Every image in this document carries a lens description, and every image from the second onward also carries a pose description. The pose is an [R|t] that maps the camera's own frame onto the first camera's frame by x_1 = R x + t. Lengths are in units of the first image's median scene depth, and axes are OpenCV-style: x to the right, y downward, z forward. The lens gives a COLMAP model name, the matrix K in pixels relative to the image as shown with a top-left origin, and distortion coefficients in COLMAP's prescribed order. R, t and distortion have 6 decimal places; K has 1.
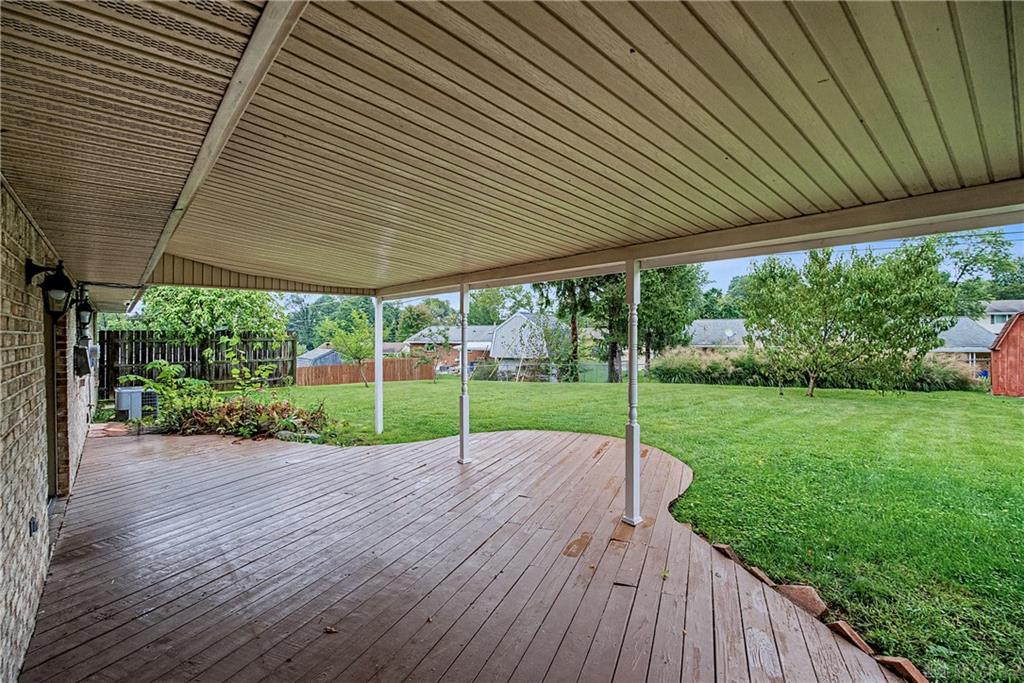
lens RADIAL K [[464.7, 0, 512.0], [0, 464.7, 341.5], [0, 0, 1]] dist [-0.004764, 0.000337]
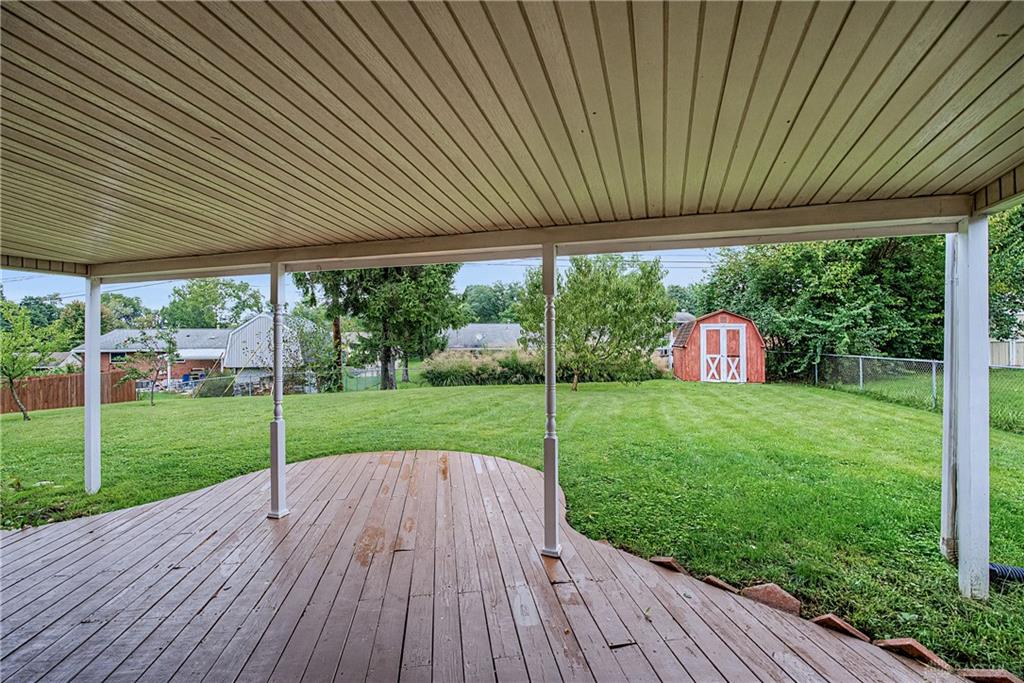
lens RADIAL K [[464.7, 0, 512.0], [0, 464.7, 341.5], [0, 0, 1]] dist [-0.004764, 0.000337]
pose [[0.854097, -0.009428, 0.520028, -0.063675], [0.014833, 0.999871, -0.006233, 0.002001], [-0.519902, 0.013037, 0.854126, 0.082027]]
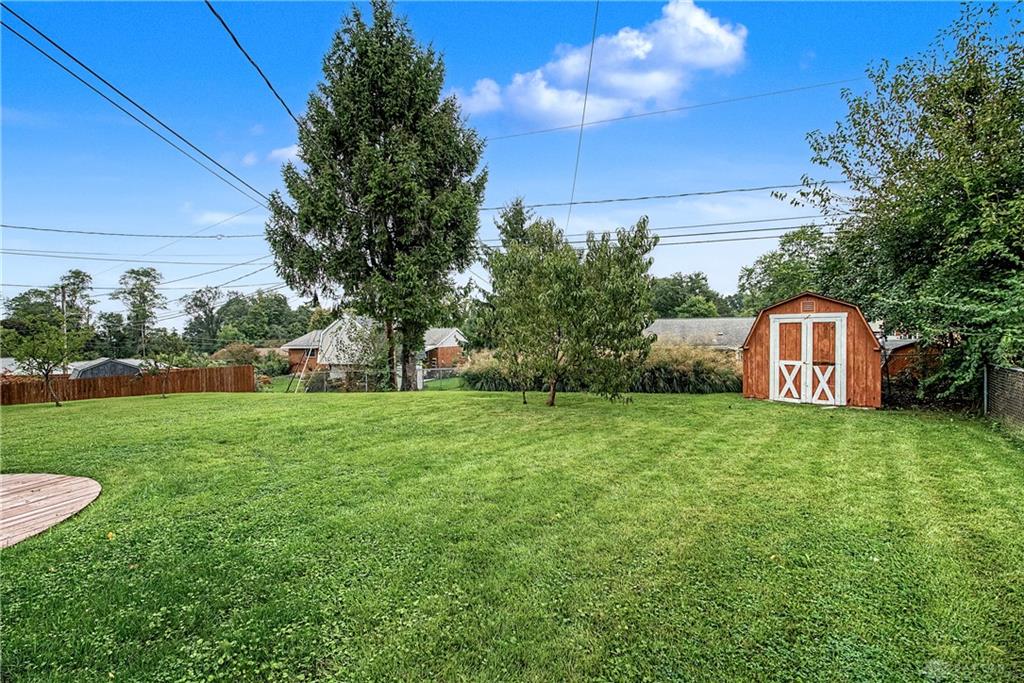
lens RADIAL K [[464.7, 0, 512.0], [0, 464.7, 341.5], [0, 0, 1]] dist [-0.004764, 0.000337]
pose [[0.991454, -0.012396, 0.129868, 0.344177], [0.013322, 0.999892, -0.006262, 0.002272], [-0.129776, 0.007938, 0.991512, 0.109507]]
